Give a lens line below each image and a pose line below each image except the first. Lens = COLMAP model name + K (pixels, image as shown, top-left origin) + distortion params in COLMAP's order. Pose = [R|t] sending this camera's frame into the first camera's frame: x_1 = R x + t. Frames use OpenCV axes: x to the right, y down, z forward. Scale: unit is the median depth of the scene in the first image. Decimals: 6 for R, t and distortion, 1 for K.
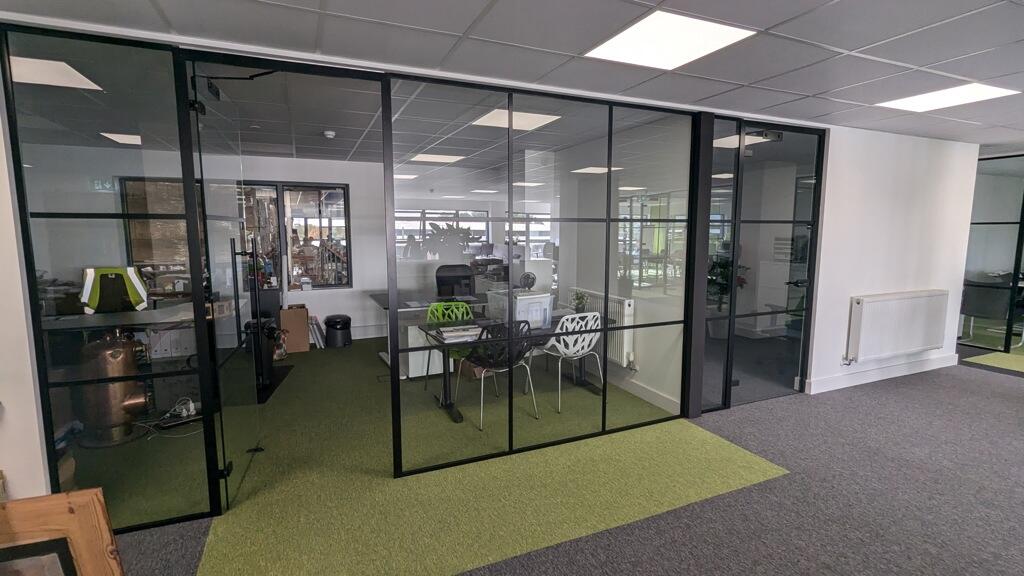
lens RADIAL K [[474.6, 0, 512.8], [0, 474.6, 304.0], [0, 0, 1]] dist [-0.001099, -0.000050]
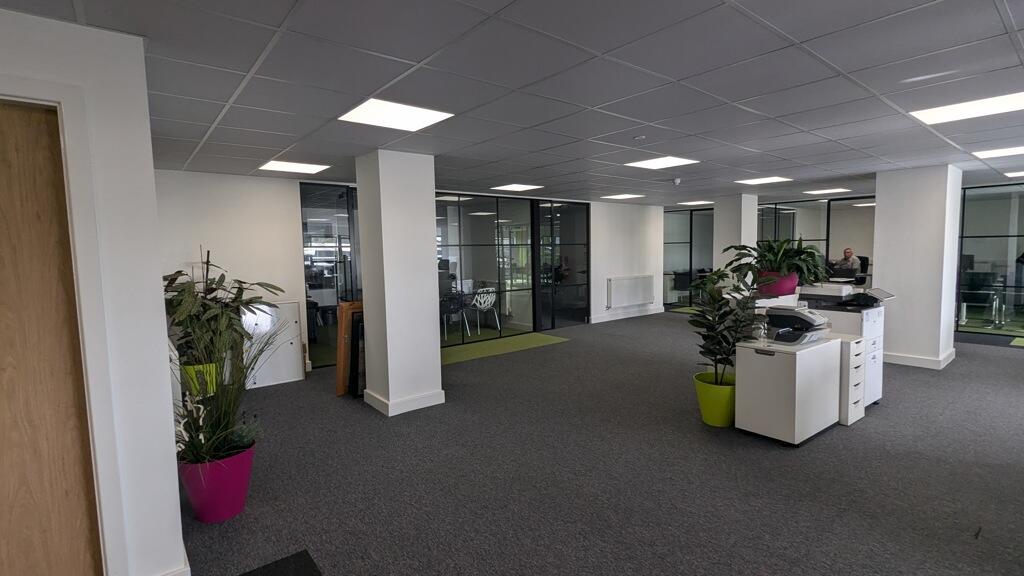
lens RADIAL K [[482.2, 0, 518.3], [0, 482.2, 287.3], [0, 0, 1]] dist [0.000516, -0.001721]
pose [[0.960477, -0.040608, 0.275383, -0.277197], [0.063084, 0.995316, -0.073255, 0.160403], [-0.271118, 0.087732, 0.958539, -0.984226]]
